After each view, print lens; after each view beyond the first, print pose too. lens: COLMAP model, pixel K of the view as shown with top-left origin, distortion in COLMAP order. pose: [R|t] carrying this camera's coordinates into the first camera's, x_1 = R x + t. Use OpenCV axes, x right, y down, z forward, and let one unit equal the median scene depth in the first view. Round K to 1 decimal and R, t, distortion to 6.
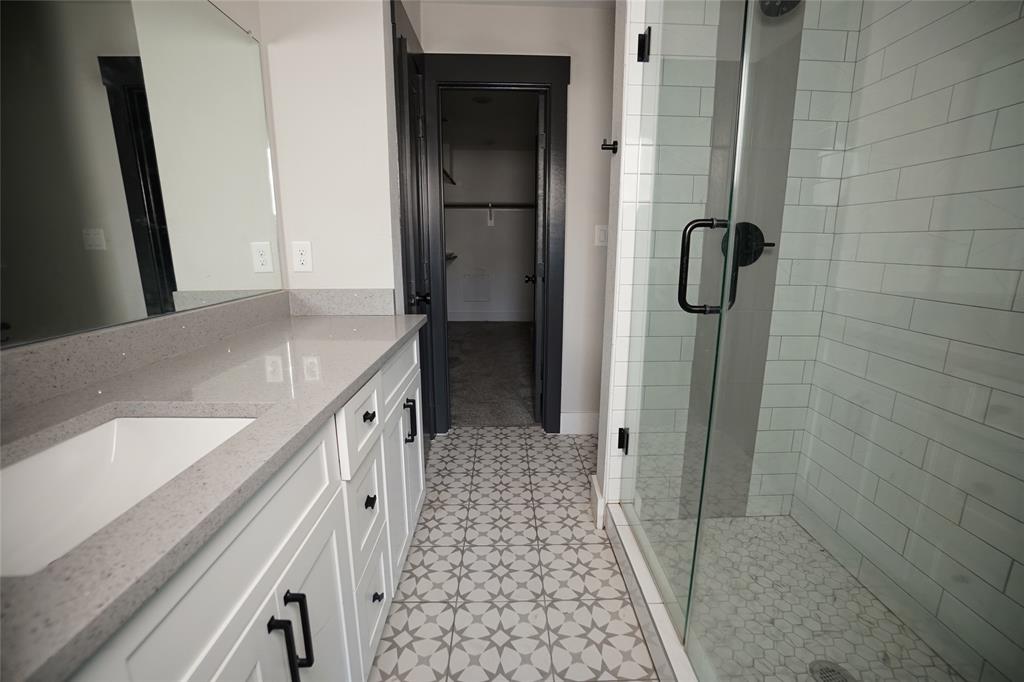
lens RADIAL K [[450.9, 0, 515.1], [0, 450.9, 338.9], [0, 0, 1]] dist [-0.057345, 0.019077]
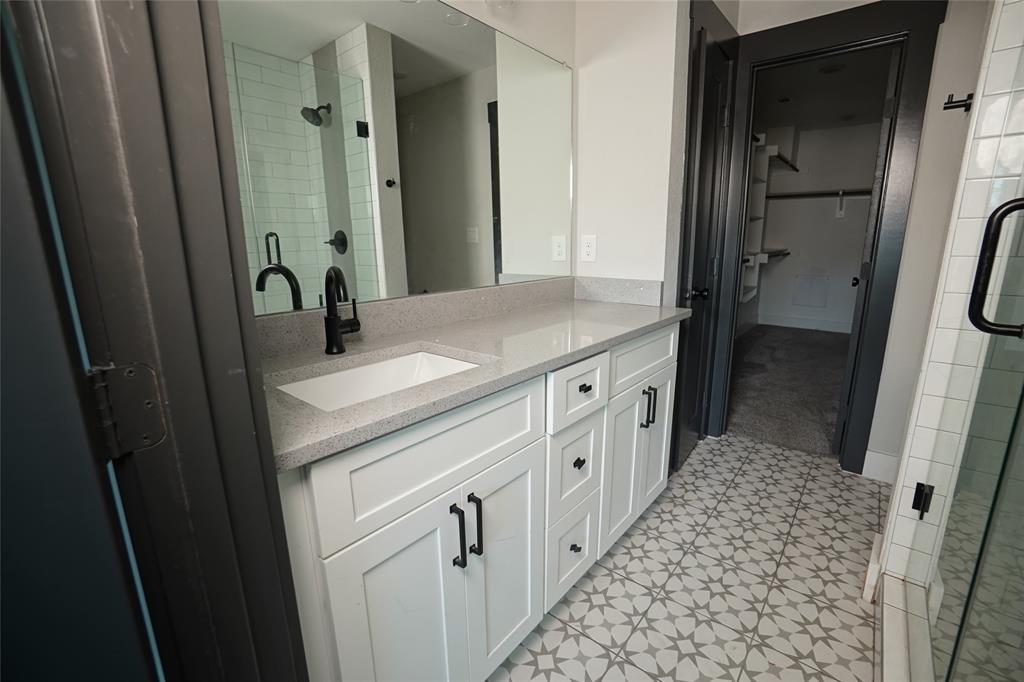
lens RADIAL K [[450.9, 0, 523.4], [0, 450.9, 339.0], [0, 0, 1]] dist [-0.057345, 0.019077]
pose [[0.759131, 0.131657, -0.637484, 0.164161], [-0.124899, 0.990596, 0.055851, 0.002714], [0.638843, 0.037223, 0.768436, 0.008654]]
